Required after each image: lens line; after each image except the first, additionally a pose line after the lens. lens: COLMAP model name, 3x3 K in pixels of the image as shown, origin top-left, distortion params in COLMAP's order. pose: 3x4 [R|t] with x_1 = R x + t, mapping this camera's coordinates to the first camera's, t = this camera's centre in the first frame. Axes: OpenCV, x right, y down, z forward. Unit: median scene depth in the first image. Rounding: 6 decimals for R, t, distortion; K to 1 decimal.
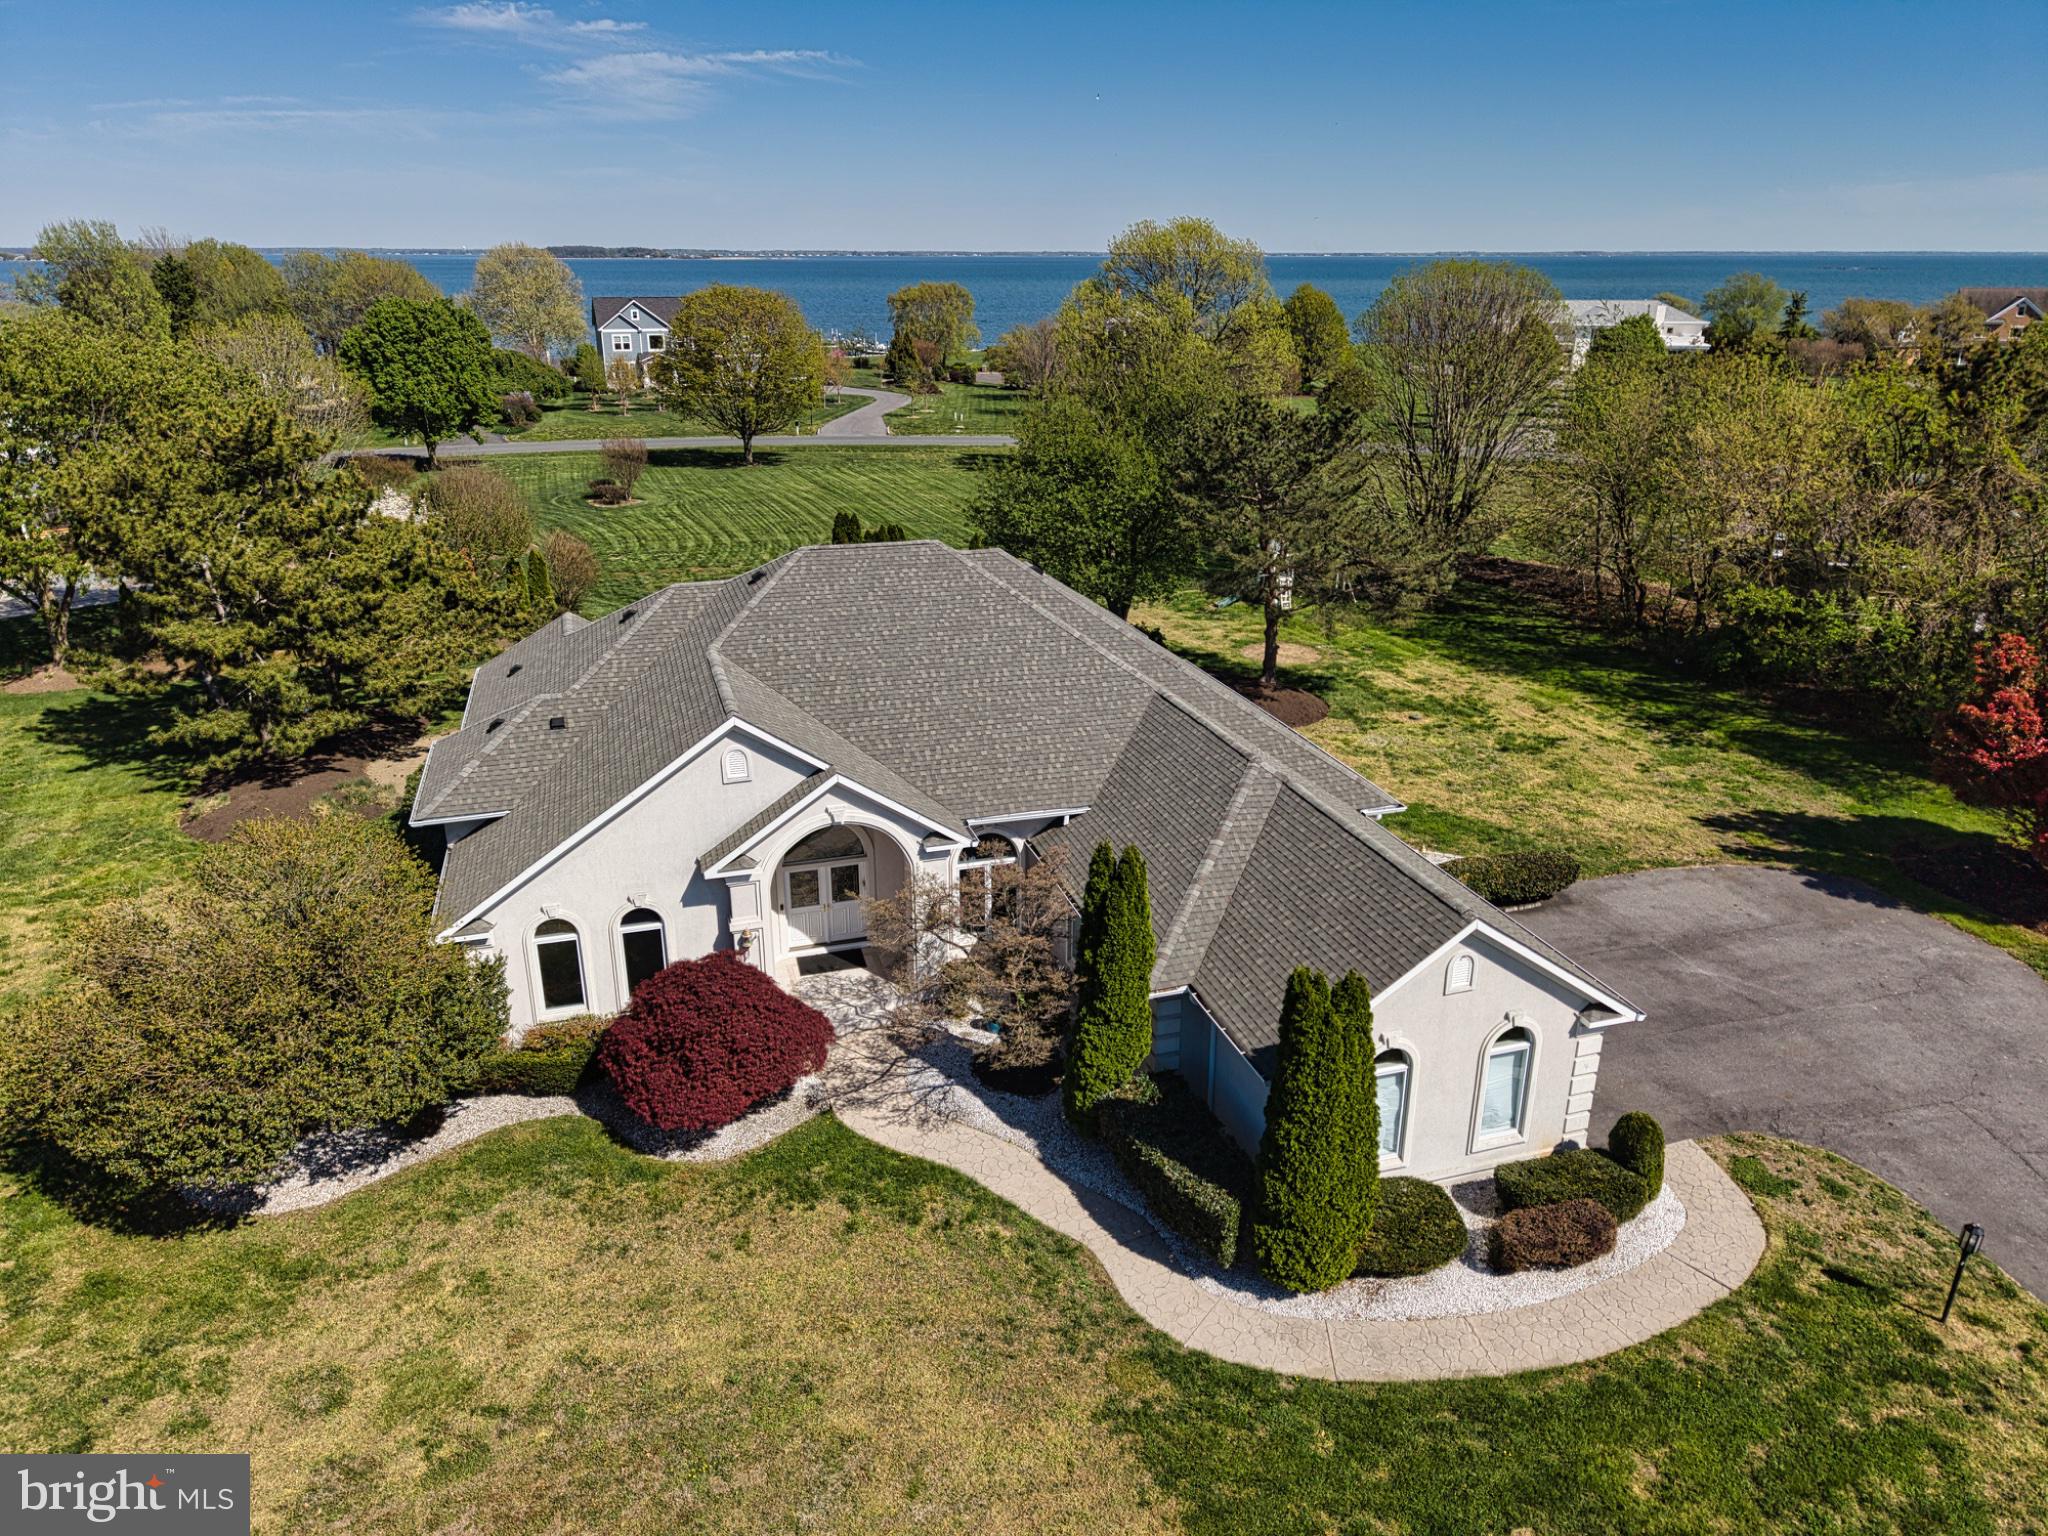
lens RADIAL K [[1389.2, 0, 1024.0], [0, 1389.2, 768.0], [0, 0, 1]] dist [0.025023, -0.028619]
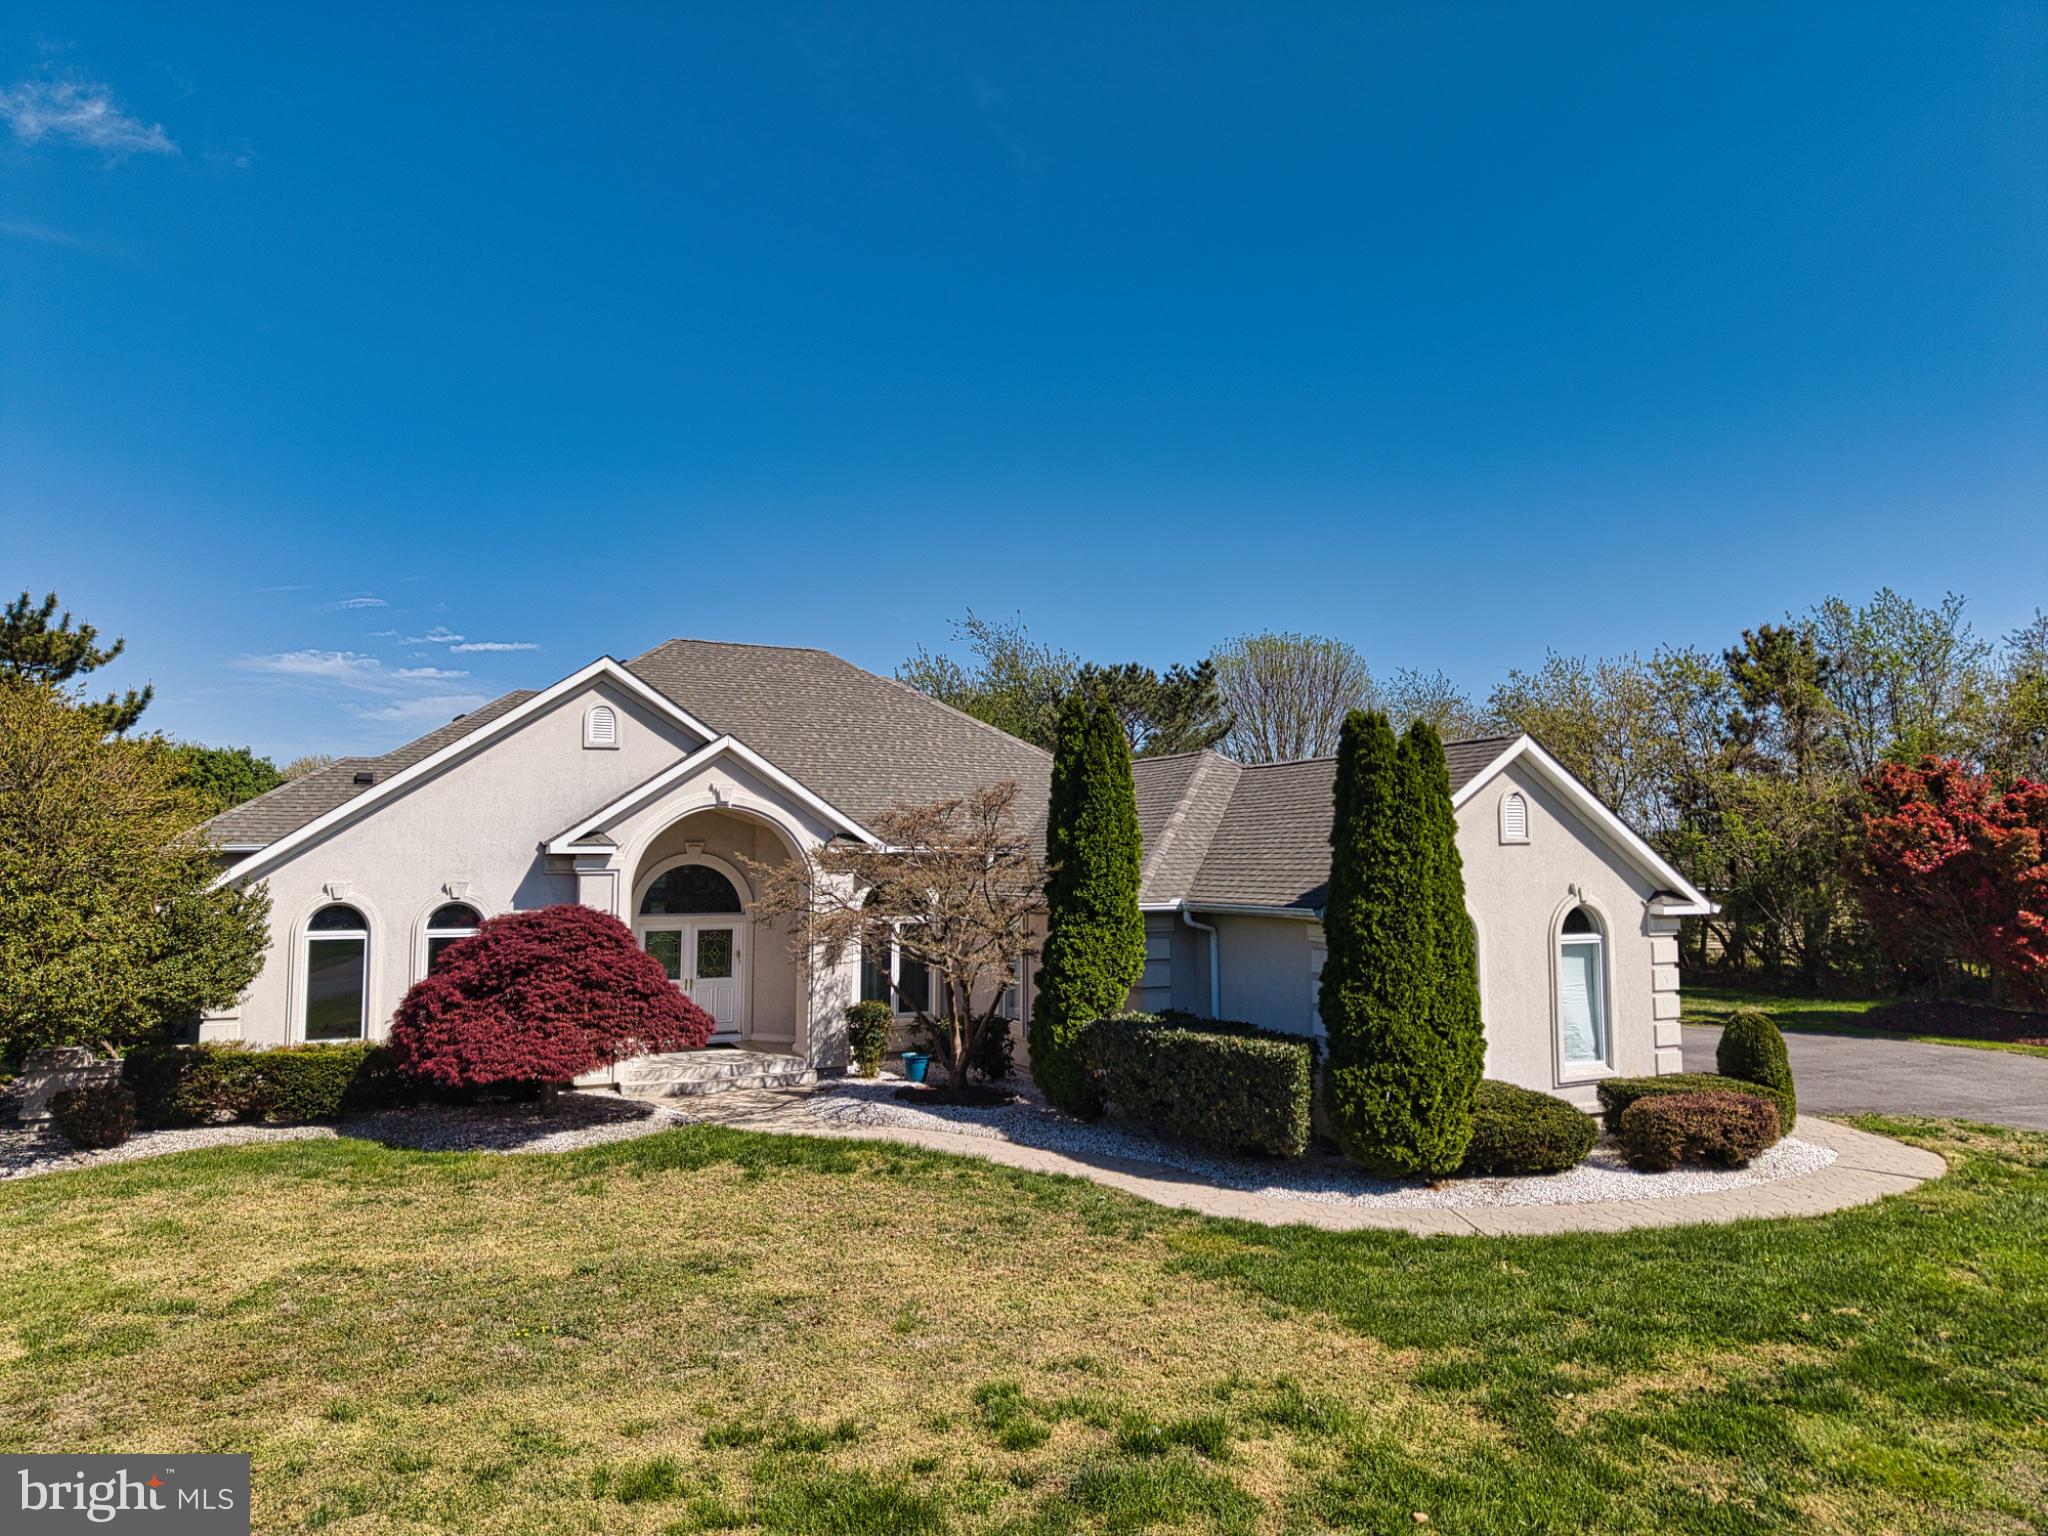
lens RADIAL K [[1383.6, 0, 1027.9], [0, 1383.6, 773.6], [0, 0, 1]] dist [0.017593, -0.003032]
pose [[0.988763, 0.010976, 0.149091, -0.079586], [0.051847, 0.910224, -0.410858, 0.368348], [-0.140216, 0.413971, 0.899426, 0.236421]]
